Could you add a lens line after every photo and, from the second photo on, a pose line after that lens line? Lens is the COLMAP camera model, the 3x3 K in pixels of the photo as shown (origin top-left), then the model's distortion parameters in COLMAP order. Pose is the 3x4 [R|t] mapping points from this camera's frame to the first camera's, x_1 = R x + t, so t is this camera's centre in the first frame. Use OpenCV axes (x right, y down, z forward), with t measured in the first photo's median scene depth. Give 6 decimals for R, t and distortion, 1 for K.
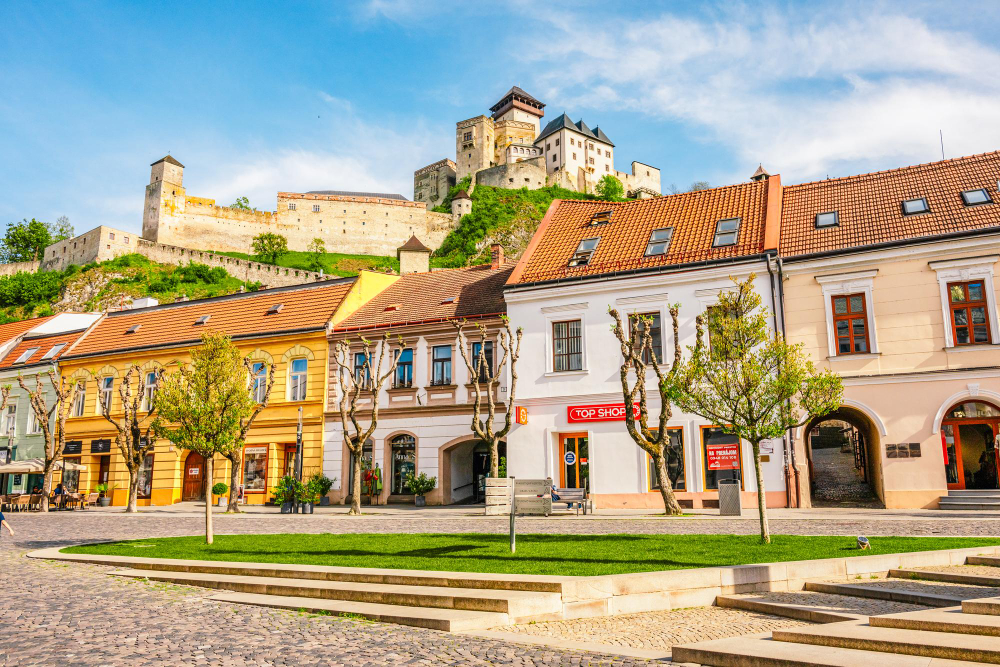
lens RADIAL K [[750.6, 0, 519.4], [0, 750.6, 351.5], [0, 0, 1]] dist [-0.002033, 0.000538]
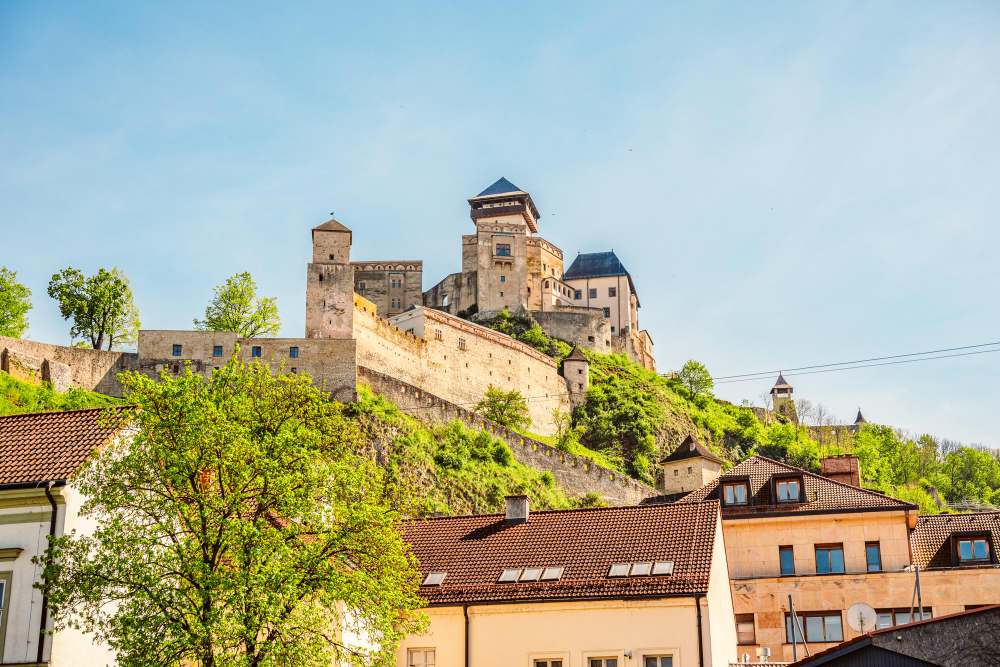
lens RADIAL K [[1431.8, 0, 500.0], [0, 1431.8, 333.5], [0, 0, 1]] dist [0.002253, -0.037948]
pose [[0.766103, 0.204695, 0.609251, -0.887040], [-0.117851, 0.976596, -0.179922, 0.015659], [-0.631821, 0.066038, 0.772296, 0.027651]]
